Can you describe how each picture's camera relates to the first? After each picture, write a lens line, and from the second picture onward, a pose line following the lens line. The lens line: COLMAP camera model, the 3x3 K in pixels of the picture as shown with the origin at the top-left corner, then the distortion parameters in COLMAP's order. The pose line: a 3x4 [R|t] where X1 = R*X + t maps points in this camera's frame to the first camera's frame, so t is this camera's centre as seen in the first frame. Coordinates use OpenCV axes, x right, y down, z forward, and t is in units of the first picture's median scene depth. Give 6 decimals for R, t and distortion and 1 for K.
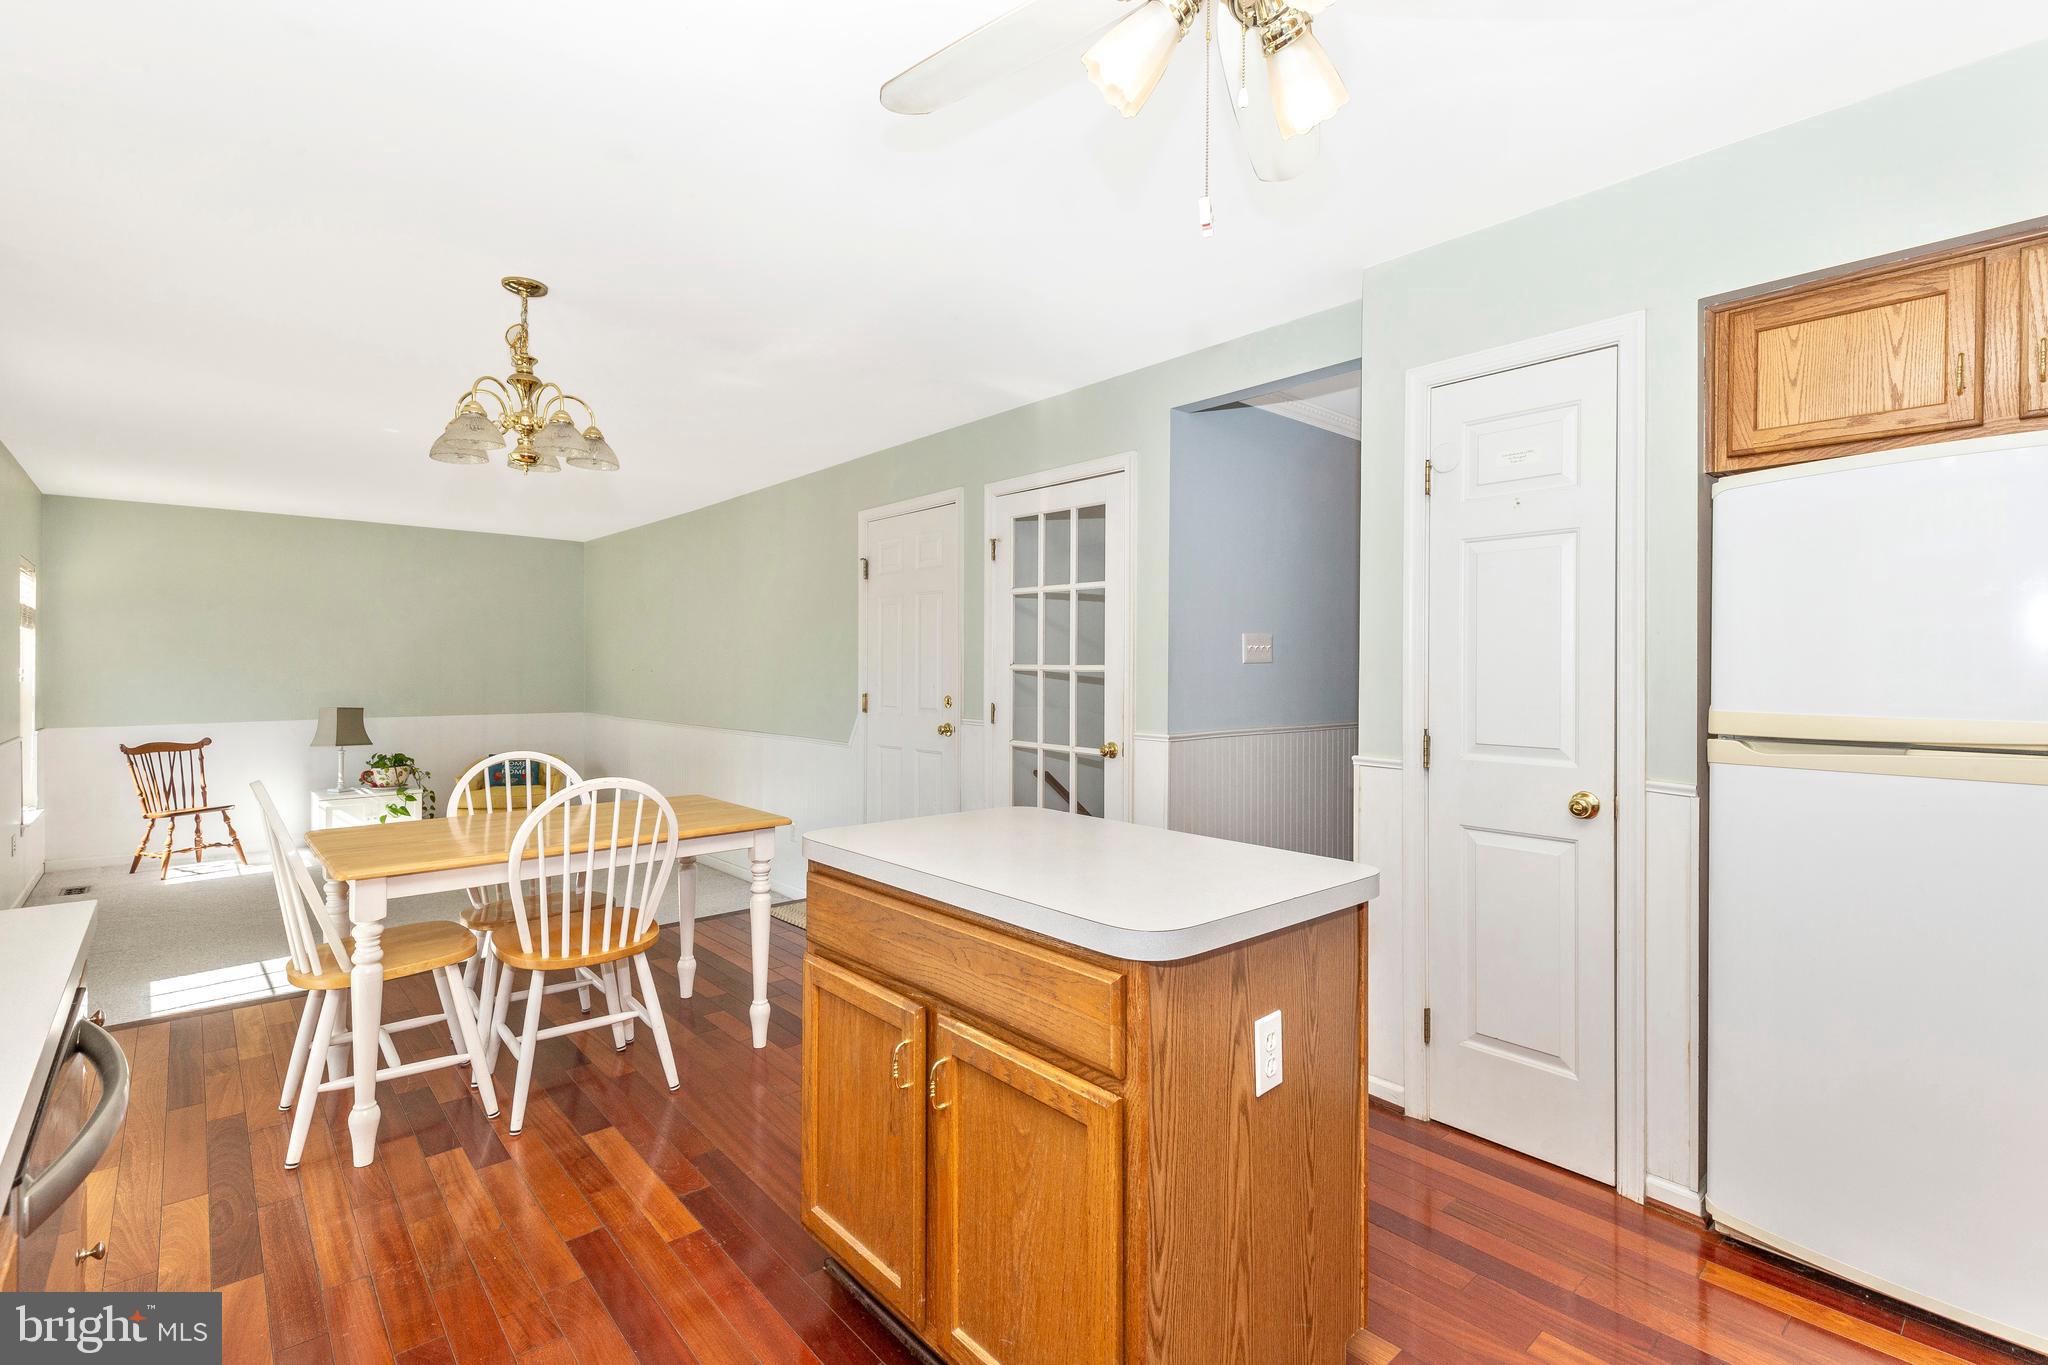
lens RADIAL K [[938.5, 0, 1045.0], [0, 938.5, 668.7], [0, 0, 1]] dist [0.025652, -0.009666]
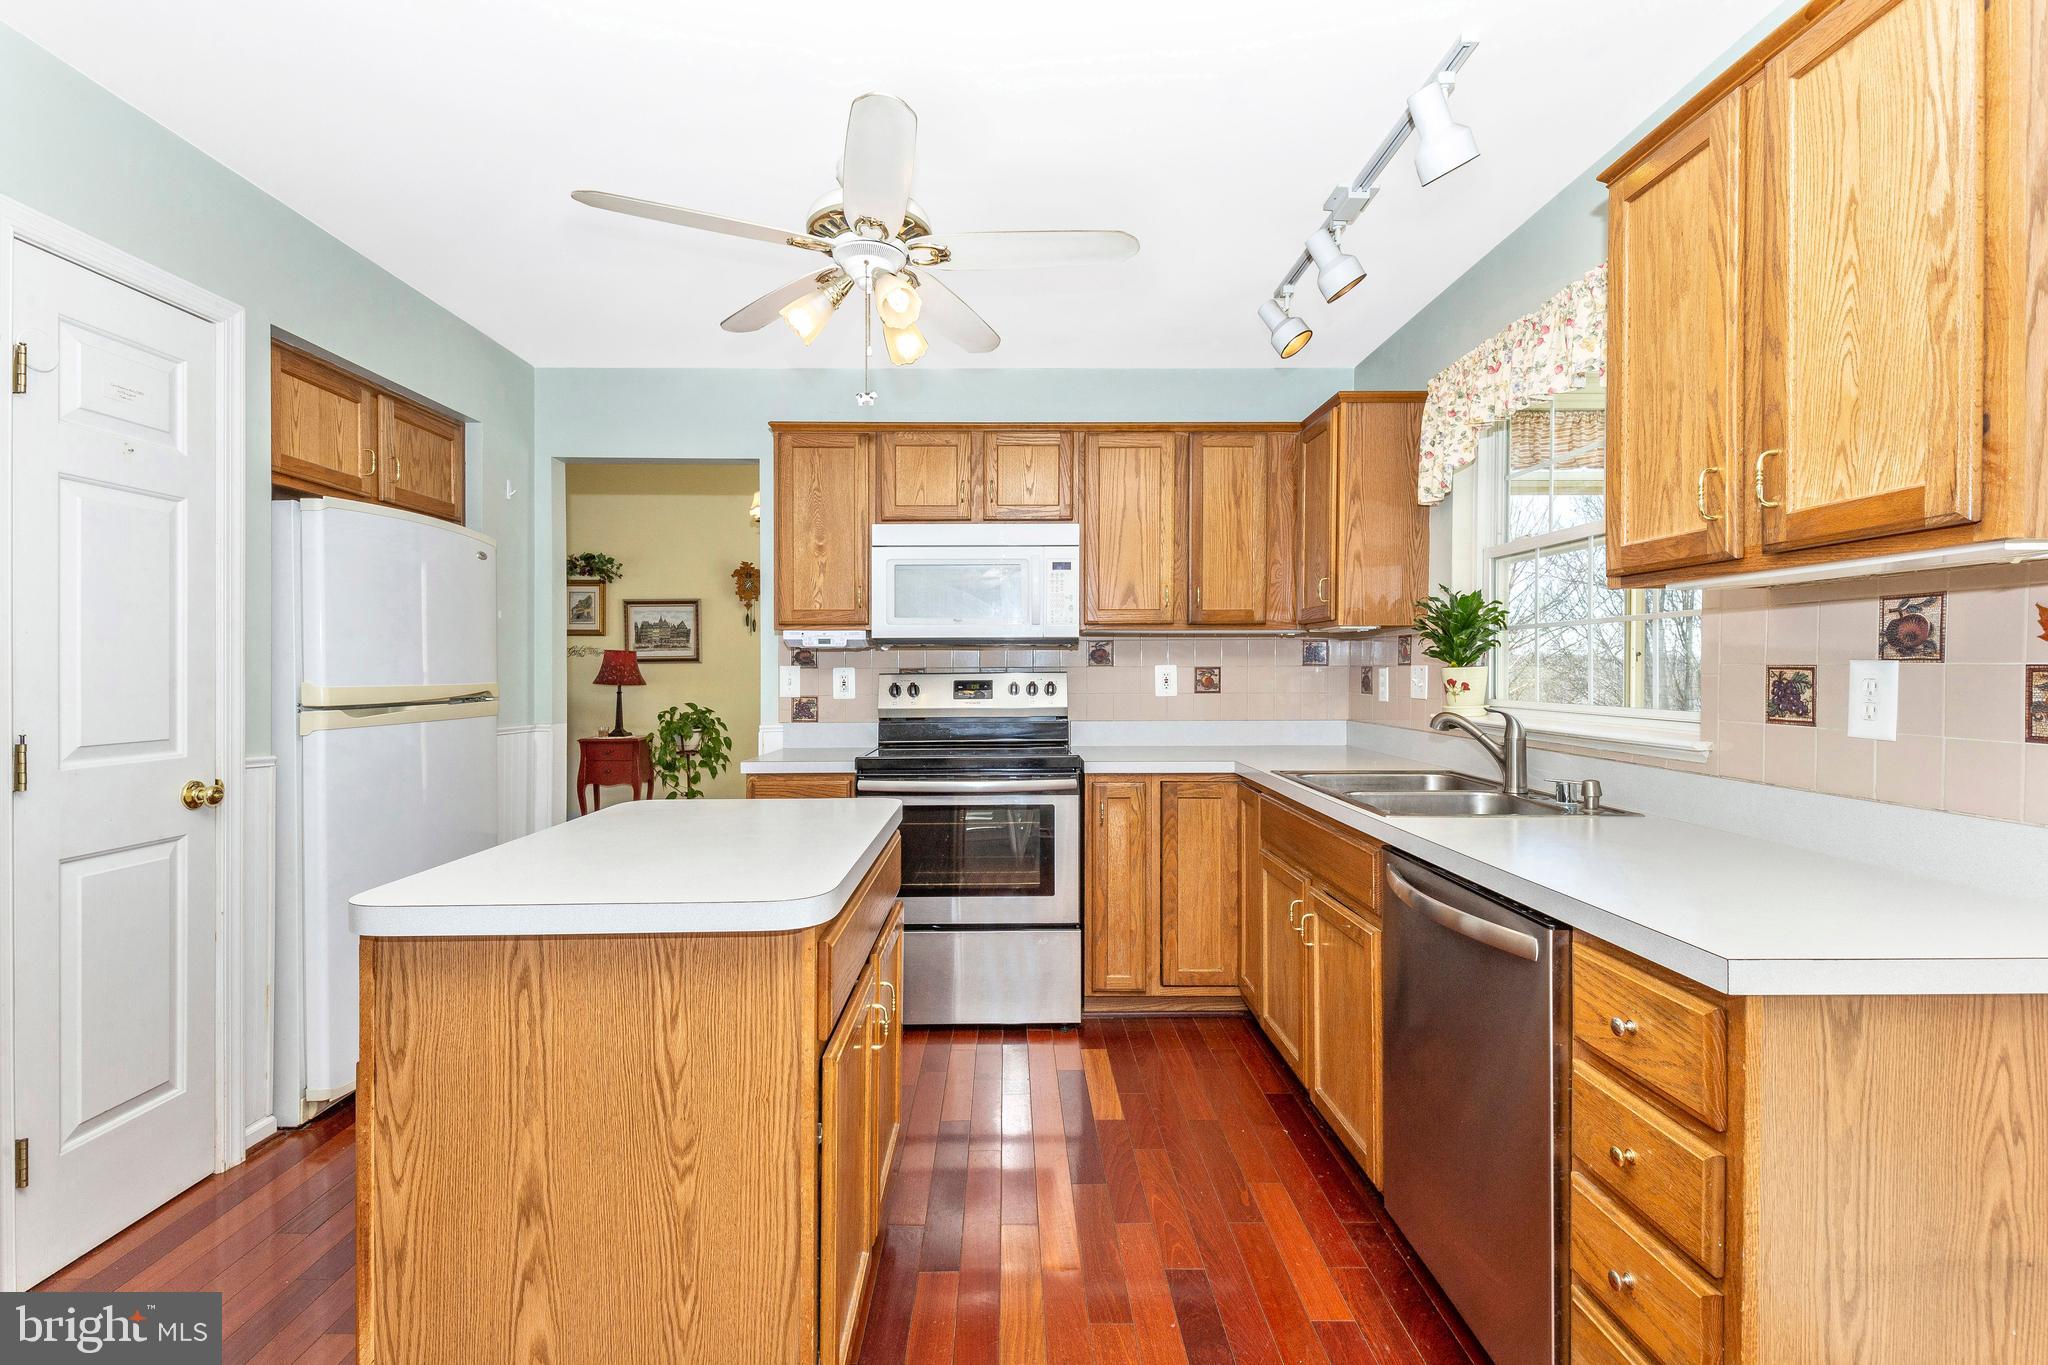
lens RADIAL K [[938.5, 0, 1000.0], [0, 938.5, 680.0], [0, 0, 1]] dist [0.025652, -0.009666]
pose [[-0.750529, -0.009850, 0.660764, -0.369756], [0.002476, 0.999840, 0.017717, 0.009760], [-0.660833, 0.014933, -0.750384, 0.654337]]
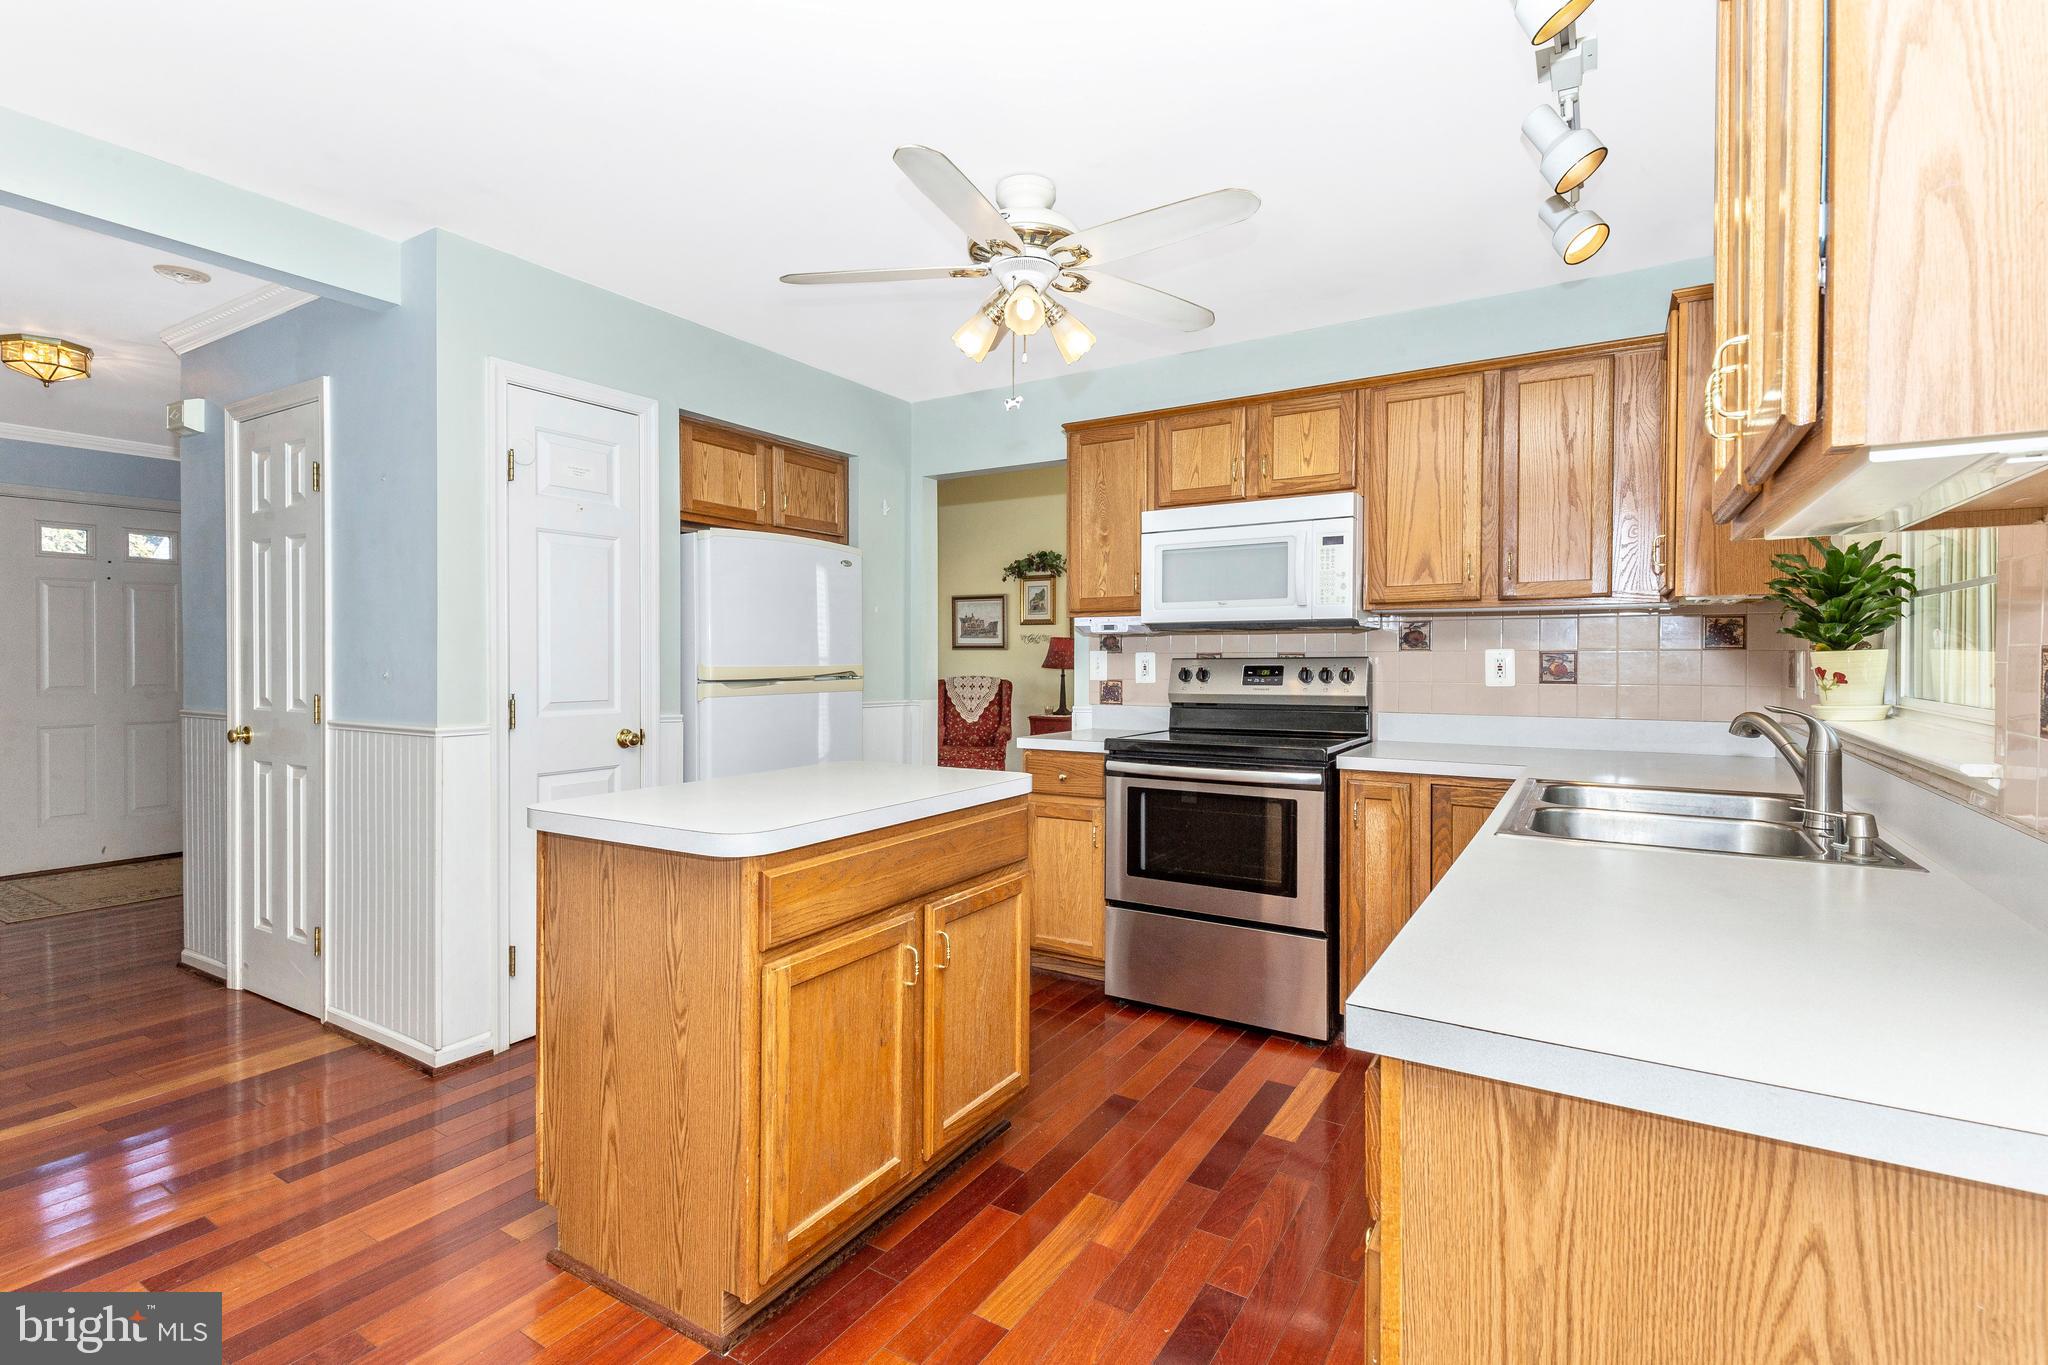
lens RADIAL K [[938.5, 0, 1009.3], [0, 938.5, 678.3], [0, 0, 1]] dist [0.025652, -0.009666]
pose [[-0.287278, -0.026217, 0.957488, -0.513202], [0.004224, 0.999581, 0.028637, 0.011977], [-0.957838, 0.012271, -0.287047, 0.476209]]
